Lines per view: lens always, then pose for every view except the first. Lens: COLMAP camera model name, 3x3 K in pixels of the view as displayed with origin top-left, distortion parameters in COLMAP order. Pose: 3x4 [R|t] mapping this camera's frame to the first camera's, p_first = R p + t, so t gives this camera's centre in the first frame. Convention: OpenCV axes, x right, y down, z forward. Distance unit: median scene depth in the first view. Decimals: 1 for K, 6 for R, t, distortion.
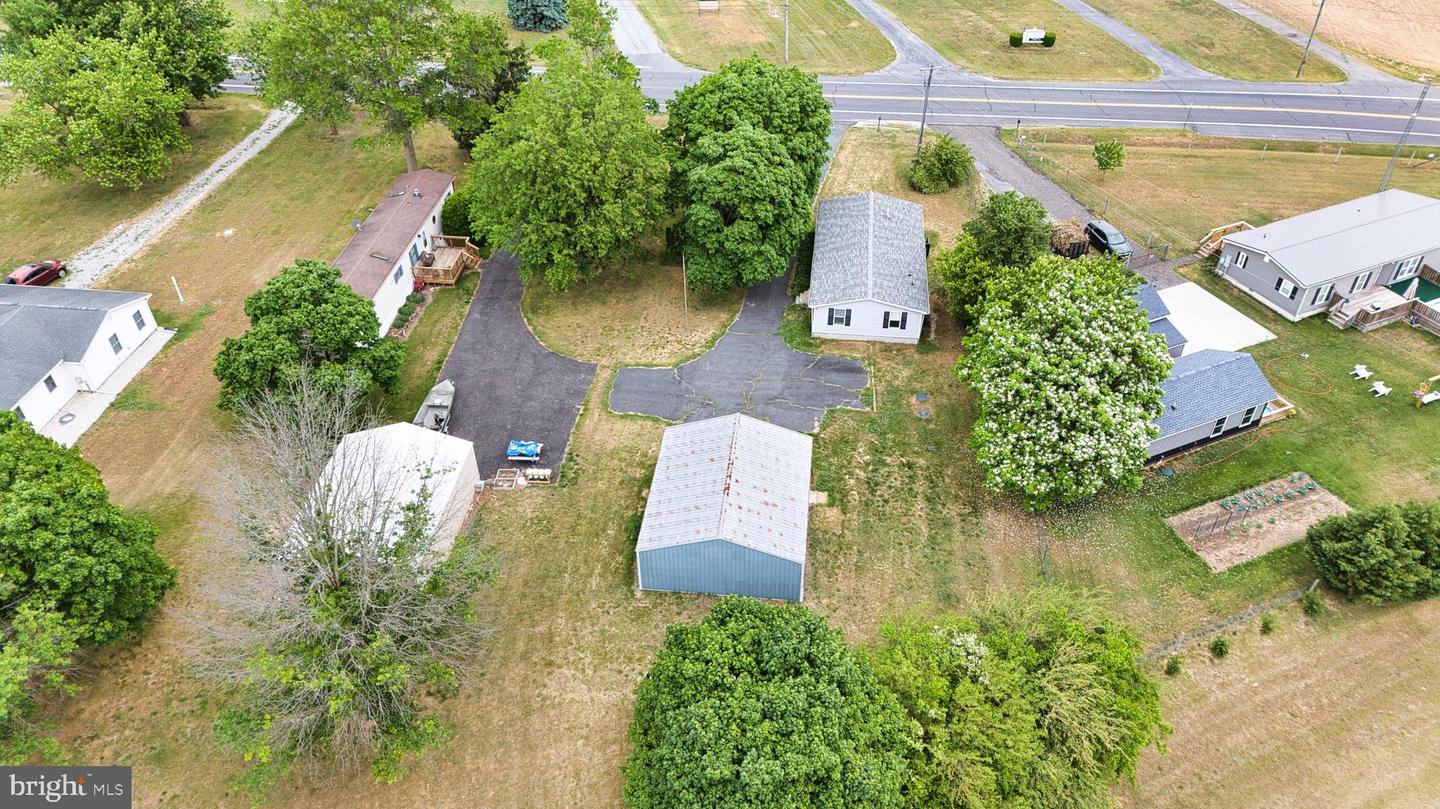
lens RADIAL K [[1021.5, 0, 731.0], [0, 1021.5, 399.9], [0, 0, 1]] dist [0.075891, -0.077360]
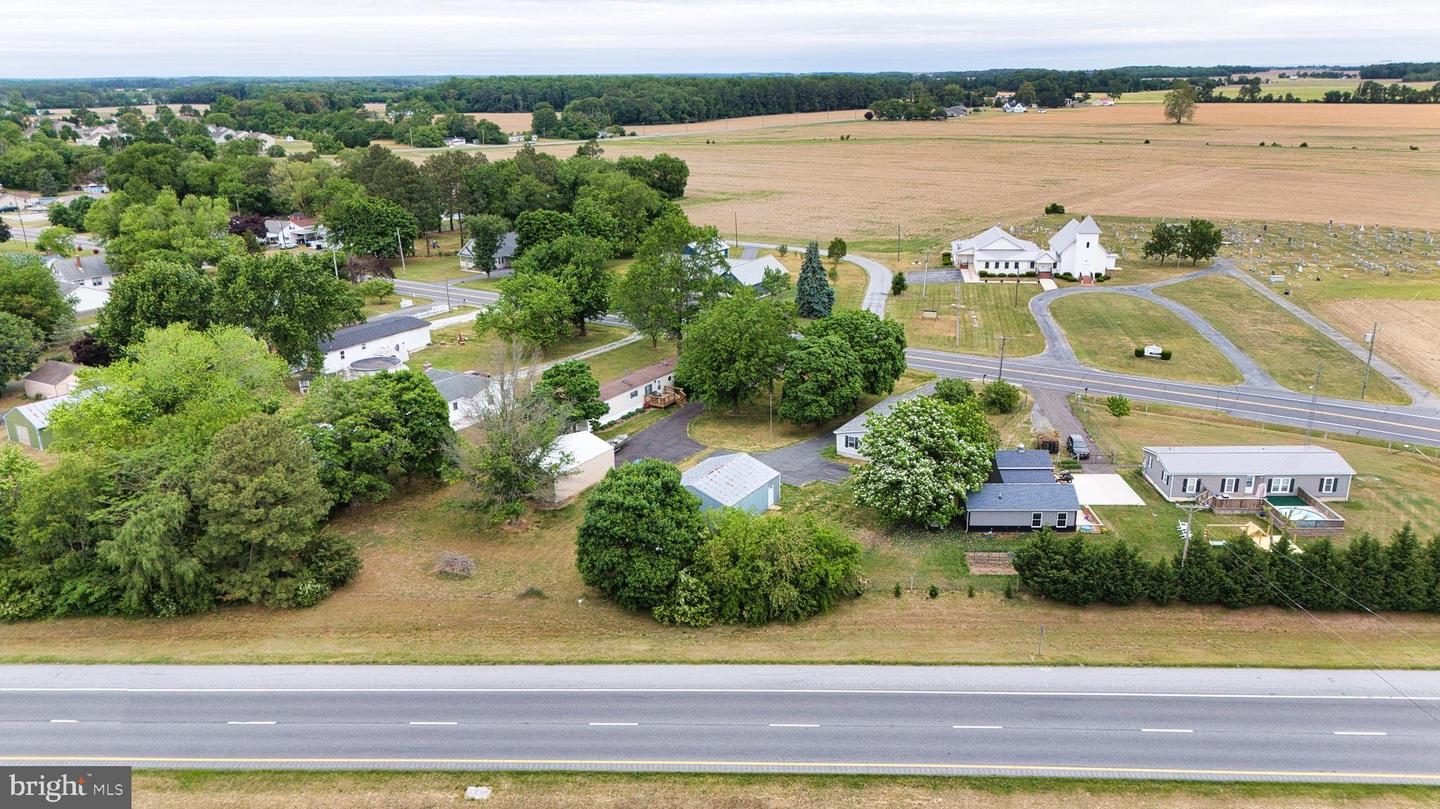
lens RADIAL K [[1021.5, 0, 731.0], [0, 1021.5, 399.9], [0, 0, 1]] dist [0.075891, -0.077360]
pose [[0.897392, 0.123100, -0.423714, 0.613040], [-0.264463, 0.918748, -0.293192, 0.382913], [0.353195, 0.375165, 0.857033, -0.483788]]
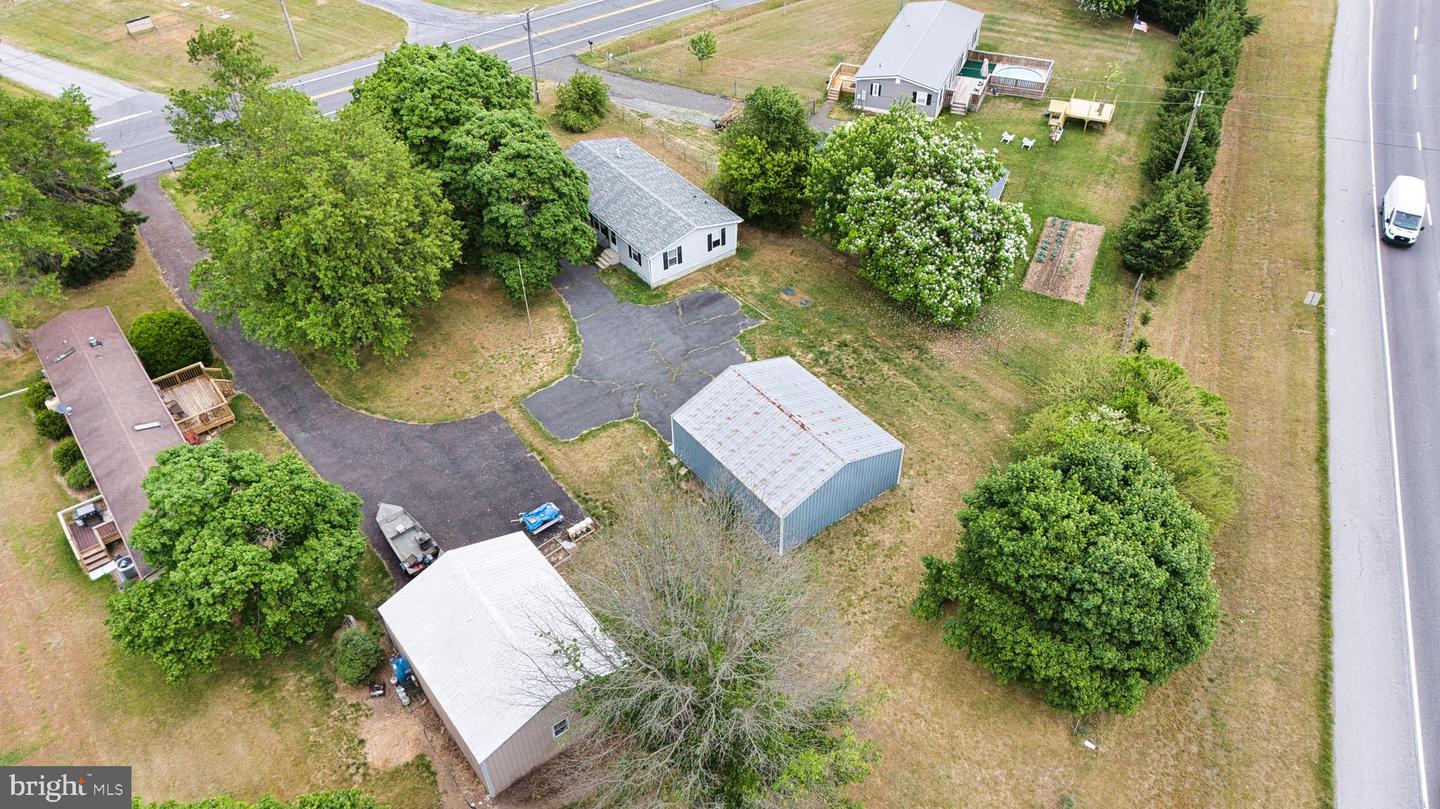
lens RADIAL K [[1021.5, 0, 731.0], [0, 1021.5, 399.9], [0, 0, 1]] dist [0.075891, -0.077360]
pose [[0.726377, -0.458930, 0.511625, -0.428360], [0.432989, 0.883666, 0.177918, -0.111300], [-0.533757, 0.092292, 0.840586, 0.139154]]
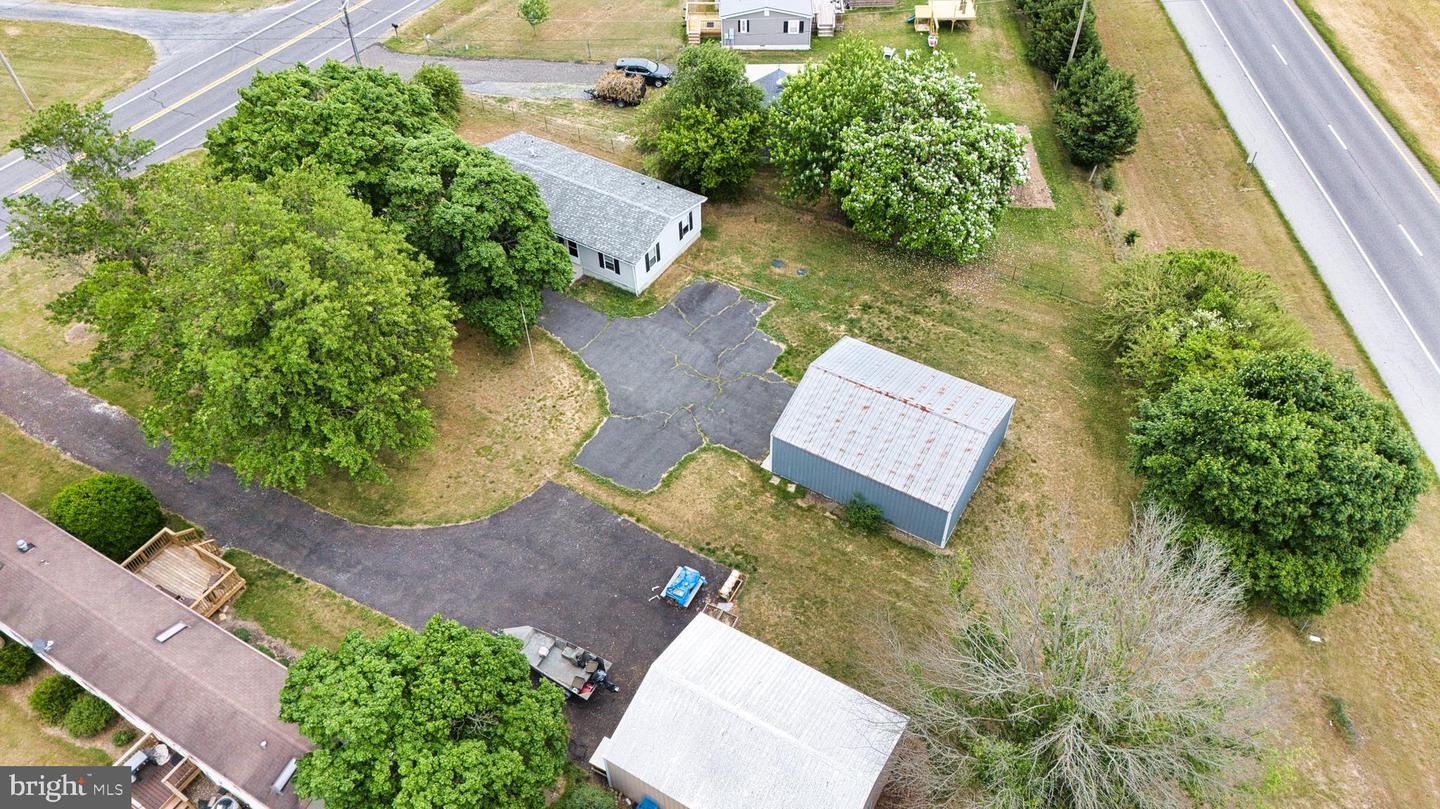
lens RADIAL K [[1021.5, 0, 731.0], [0, 1021.5, 399.9], [0, 0, 1]] dist [0.075891, -0.077360]
pose [[0.422955, -0.654602, 0.626583, -0.512156], [0.571716, 0.729252, 0.375942, -0.288662], [-0.703029, 0.199221, 0.682687, 0.358887]]
